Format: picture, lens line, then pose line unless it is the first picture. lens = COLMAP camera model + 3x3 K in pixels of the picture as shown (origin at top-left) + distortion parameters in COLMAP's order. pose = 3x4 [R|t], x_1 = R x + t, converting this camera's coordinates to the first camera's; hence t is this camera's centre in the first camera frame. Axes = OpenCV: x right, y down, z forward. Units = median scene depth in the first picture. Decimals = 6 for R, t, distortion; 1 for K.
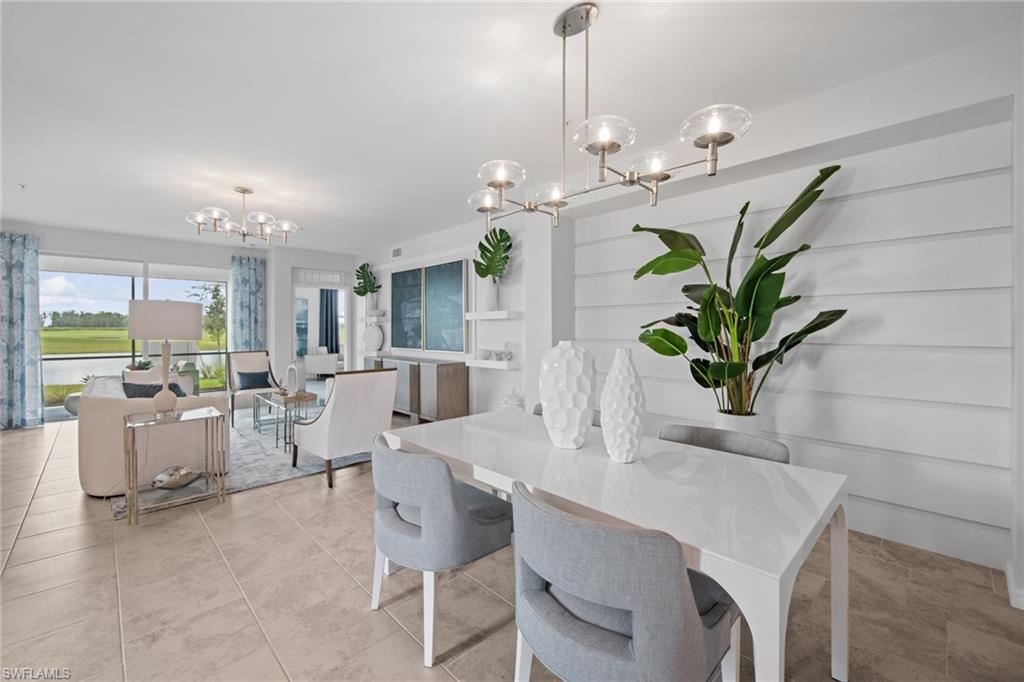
lens RADIAL K [[425.3, 0, 506.2], [0, 425.3, 330.7], [0, 0, 1]] dist [0.001002, -0.000036]
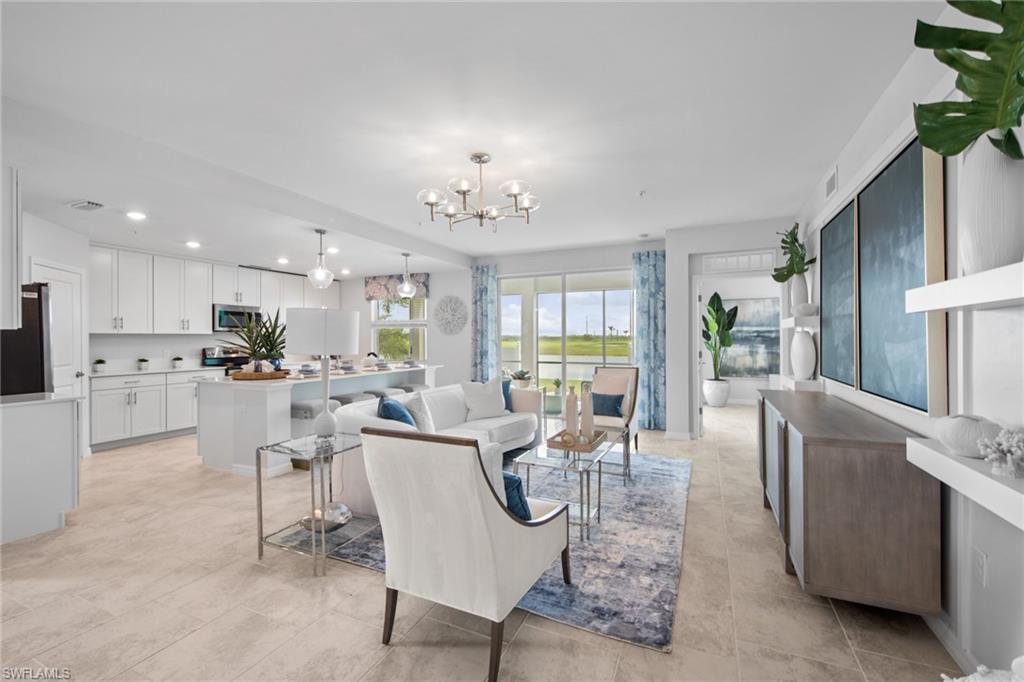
lens RADIAL K [[428.0, 0, 514.1], [0, 428.0, 336.7], [0, 0, 1]] dist [0.001206, -0.000411]
pose [[0.372833, -0.002050, -0.927896, 0.087728], [-0.002848, 0.999990, -0.003354, -0.006420], [0.927894, 0.003893, 0.372823, 0.602226]]
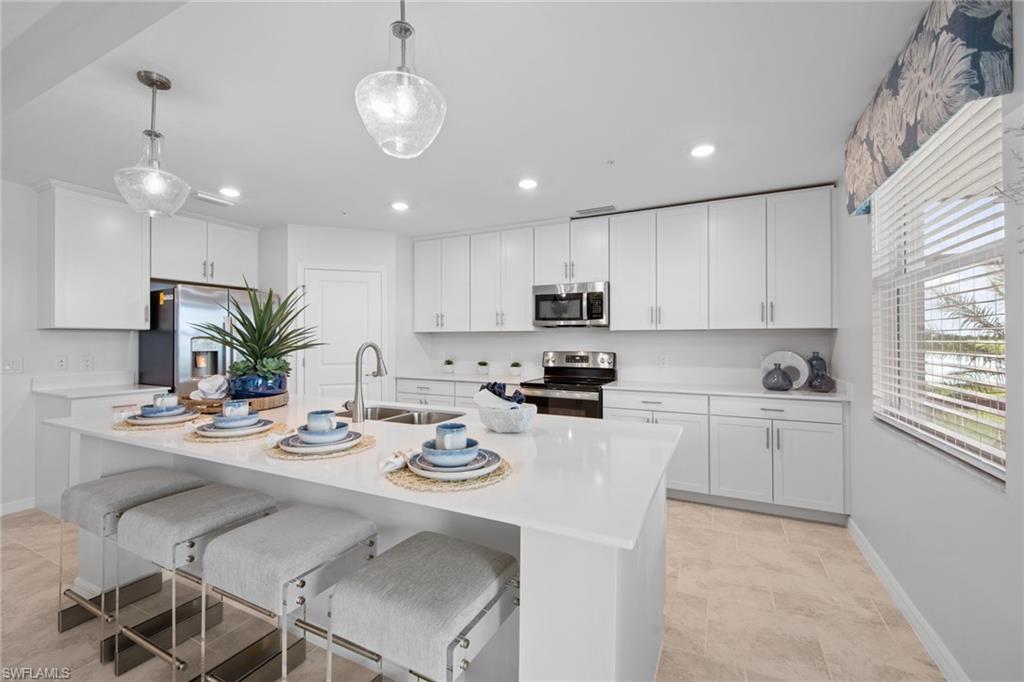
lens RADIAL K [[421.7, 0, 509.8], [0, 421.7, 337.7], [0, 0, 1]] dist [-0.000716, -0.000361]
pose [[-0.938489, -0.001403, -0.345307, -0.998371], [-0.001456, 0.999999, -0.000105, -0.002691], [0.345306, 0.000405, -0.938490, 0.988259]]
